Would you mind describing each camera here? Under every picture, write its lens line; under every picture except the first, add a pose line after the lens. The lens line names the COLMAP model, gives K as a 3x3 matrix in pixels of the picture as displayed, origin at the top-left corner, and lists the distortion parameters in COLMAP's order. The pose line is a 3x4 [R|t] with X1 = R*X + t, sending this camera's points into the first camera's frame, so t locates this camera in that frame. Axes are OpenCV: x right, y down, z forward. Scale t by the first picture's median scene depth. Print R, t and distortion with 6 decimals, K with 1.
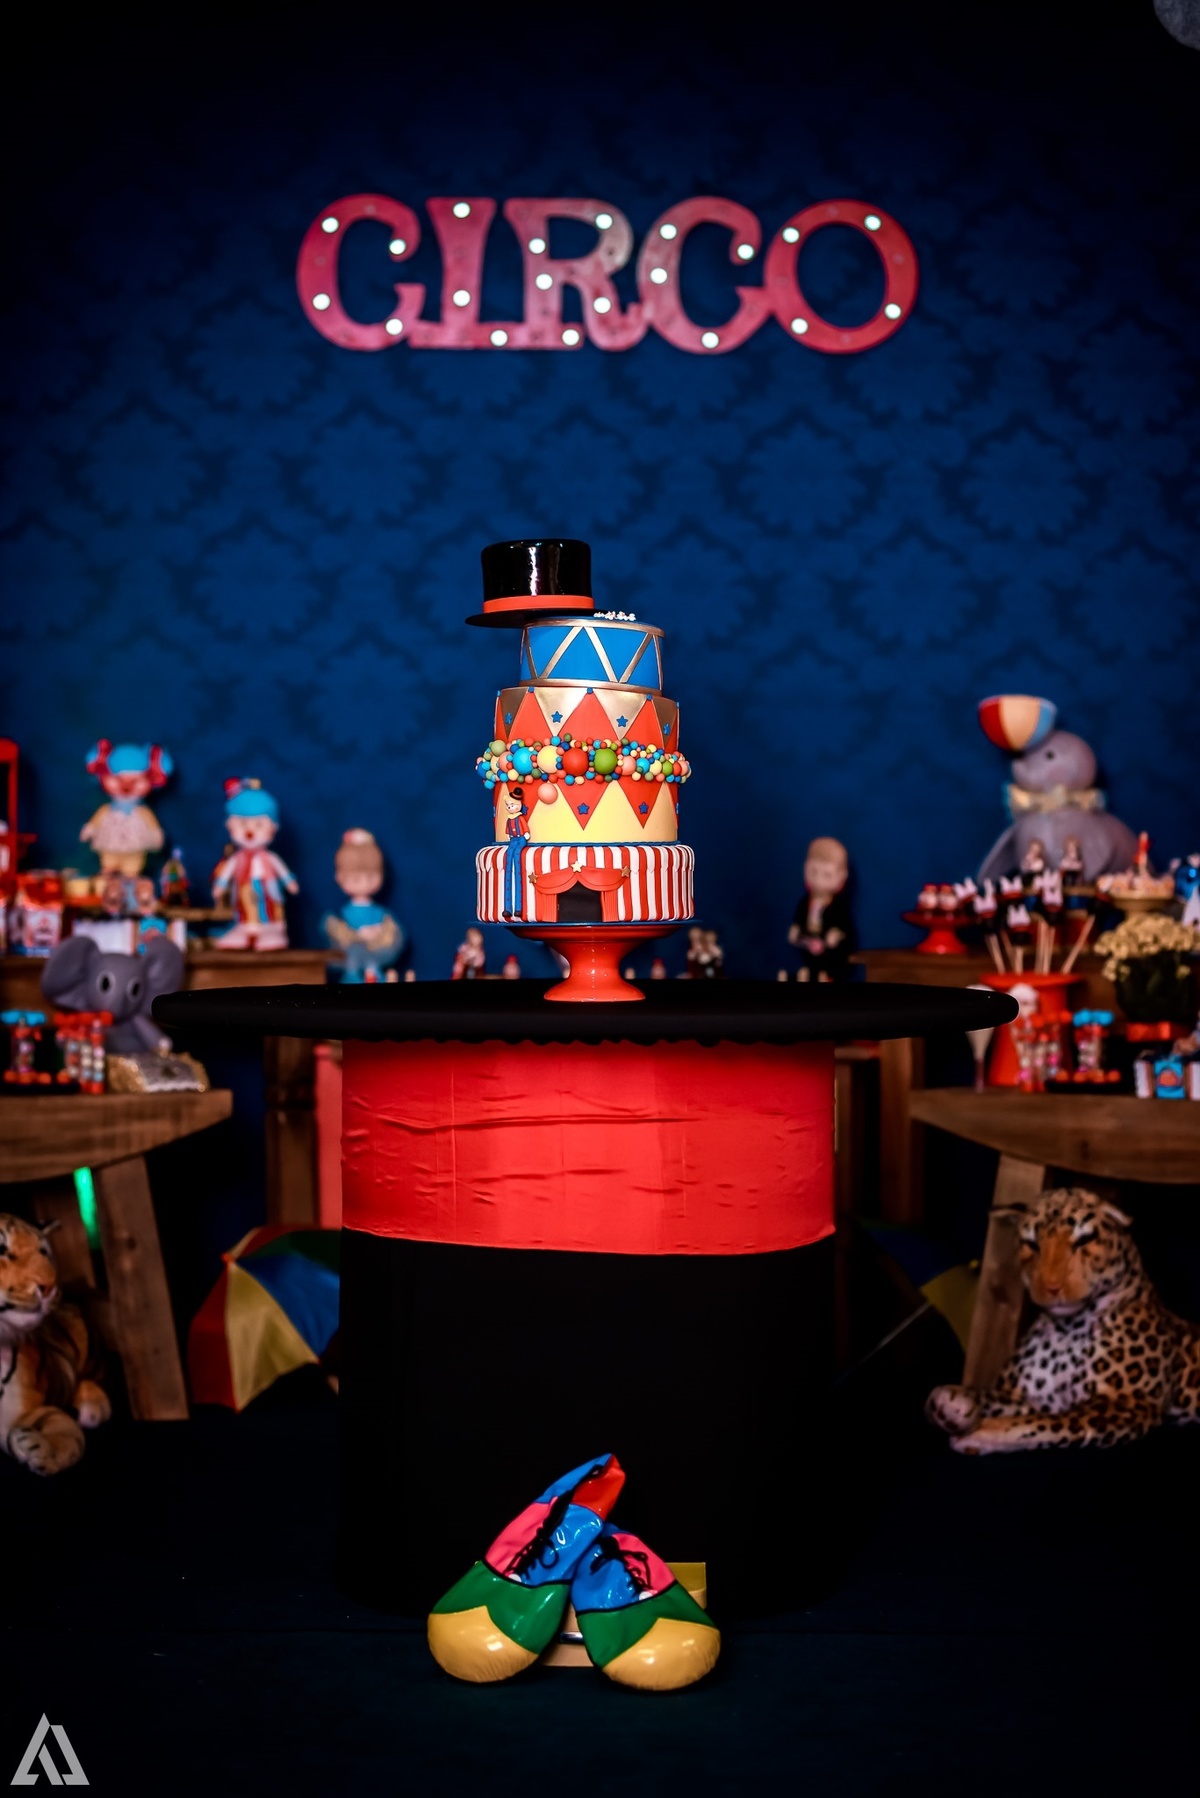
lens RADIAL K [[4859.0, 0, 600.0], [0, 4859.0, 899.0], [0, 0, 1]] dist [-0.126720, -0.443037]
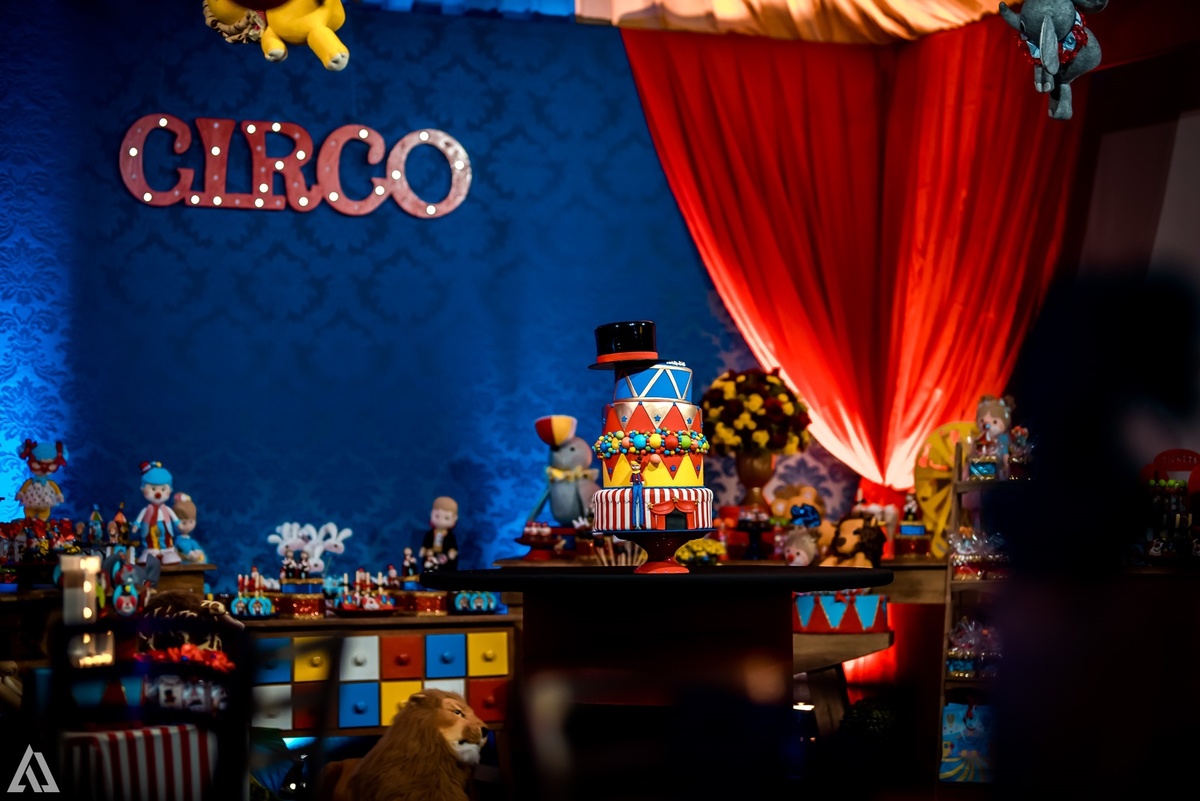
lens RADIAL K [[3242.9, 0, 600.0], [0, 3242.9, 400.5], [0, 0, 1]] dist [-0.126720, -0.443037]
pose [[0.884171, 0.008975, 0.467077, -0.453226], [0.017184, 0.998514, -0.051715, 0.014203], [-0.466847, 0.053751, 0.882703, -0.050266]]
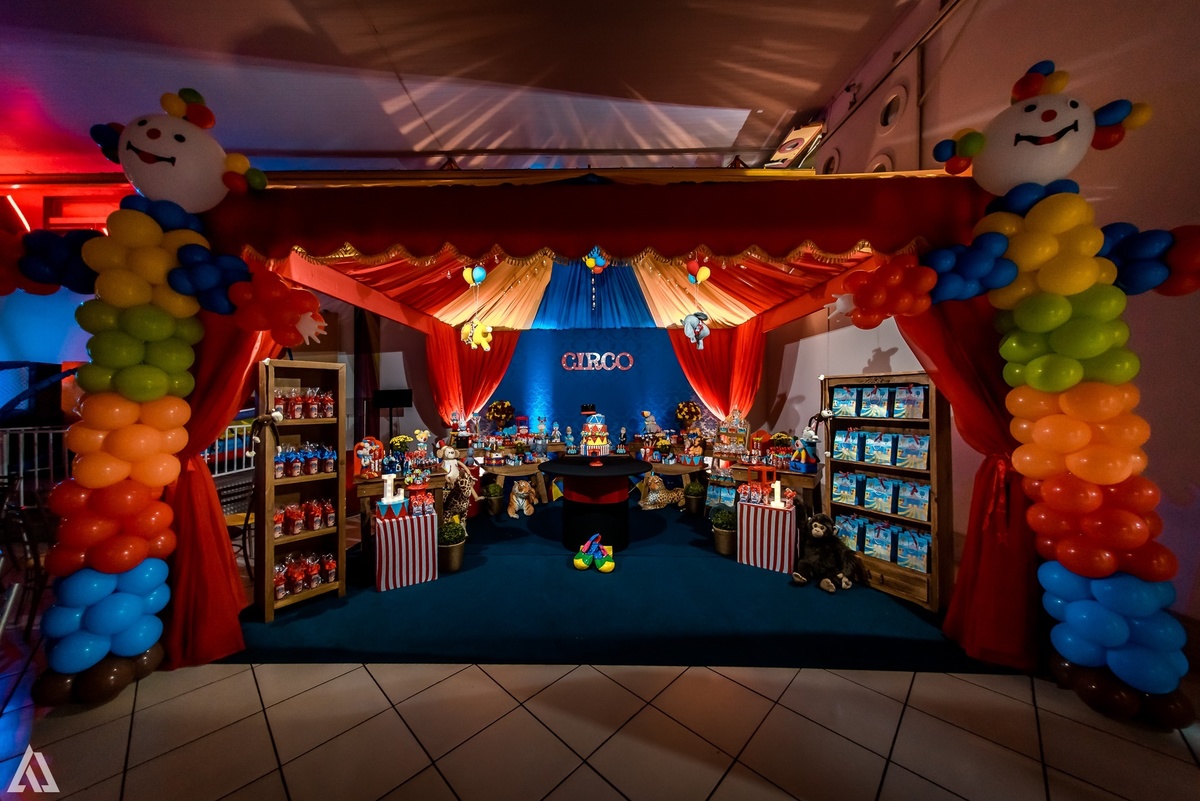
lens RADIAL K [[413.5, 0, 602.9], [0, 413.5, 387.9], [0, 0, 1]] dist [0.001036, -0.000139]
pose [[0.999865, -0.009560, 0.013360, 0.001240], [0.009965, 0.999481, -0.030619, -0.061008], [-0.013060, 0.030748, 0.999442, 0.271734]]
